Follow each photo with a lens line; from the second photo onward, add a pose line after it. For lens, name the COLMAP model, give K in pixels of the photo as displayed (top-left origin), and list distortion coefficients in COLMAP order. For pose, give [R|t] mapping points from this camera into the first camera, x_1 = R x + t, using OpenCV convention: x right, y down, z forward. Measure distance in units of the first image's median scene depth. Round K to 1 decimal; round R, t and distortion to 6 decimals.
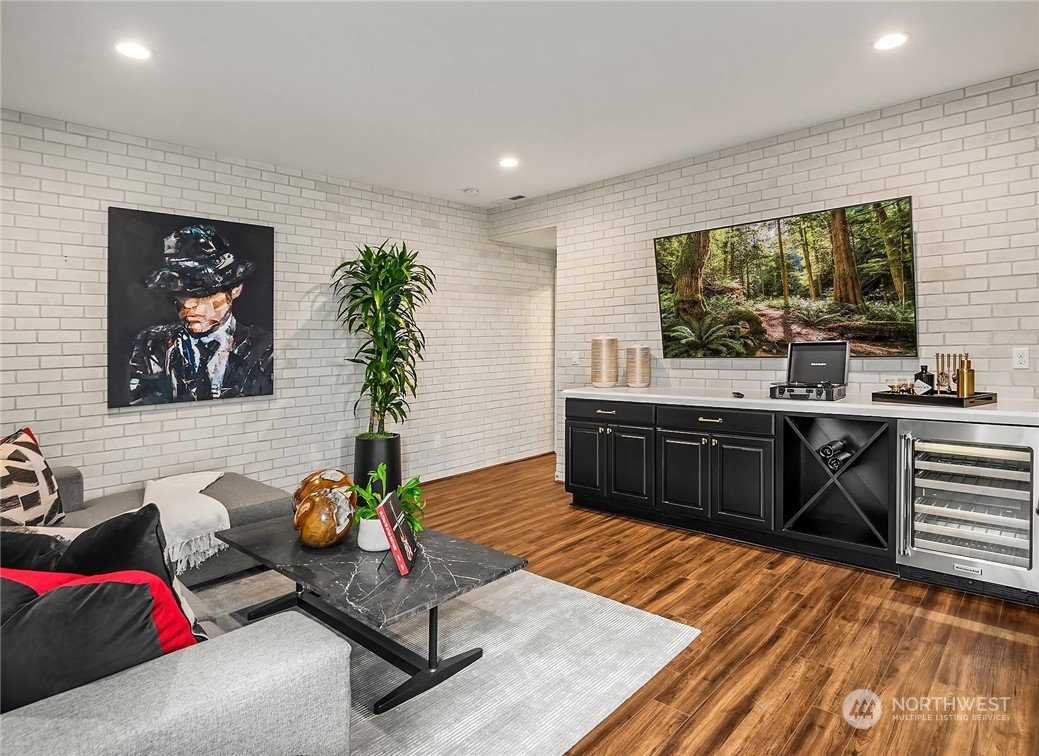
lens RADIAL K [[586.2, 0, 519.4], [0, 586.2, 377.2], [0, 0, 1]] dist [0.003047, 0.000305]
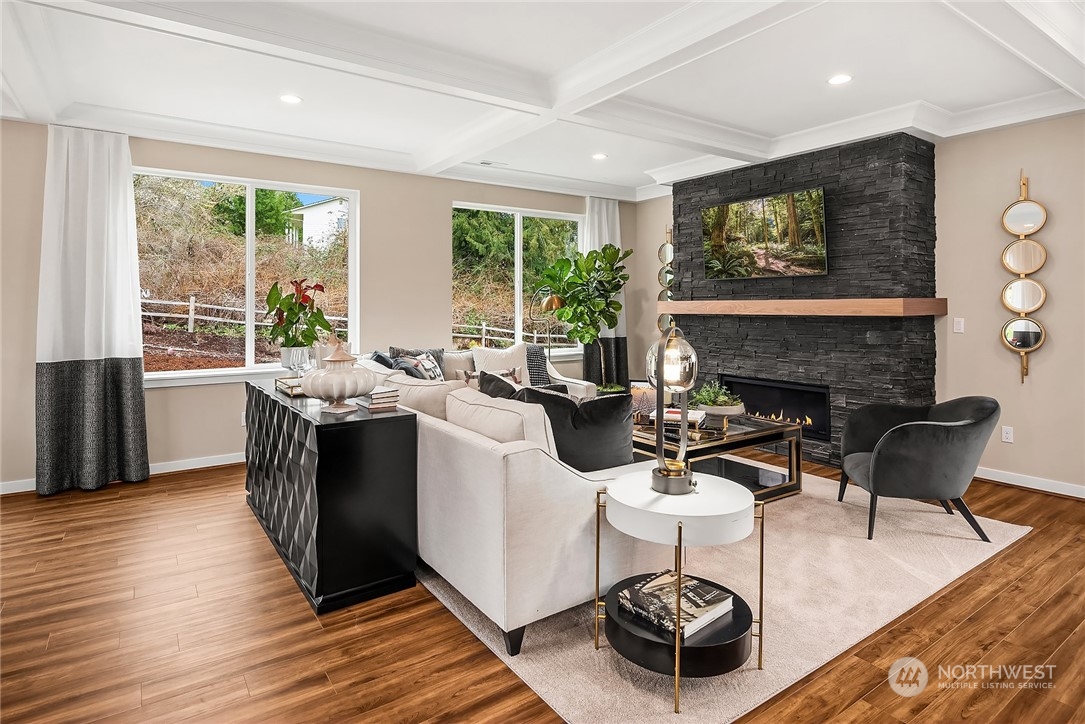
lens RADIAL K [[584.7, 0, 541.1], [0, 584.7, 361.6], [0, 0, 1]] dist [-0.001519, 0.000278]
pose [[0.978796, 0.009671, -0.204610, 0.153119], [0.006541, 0.996900, 0.078410, 0.080879], [0.204734, -0.078086, 0.975698, -0.904617]]
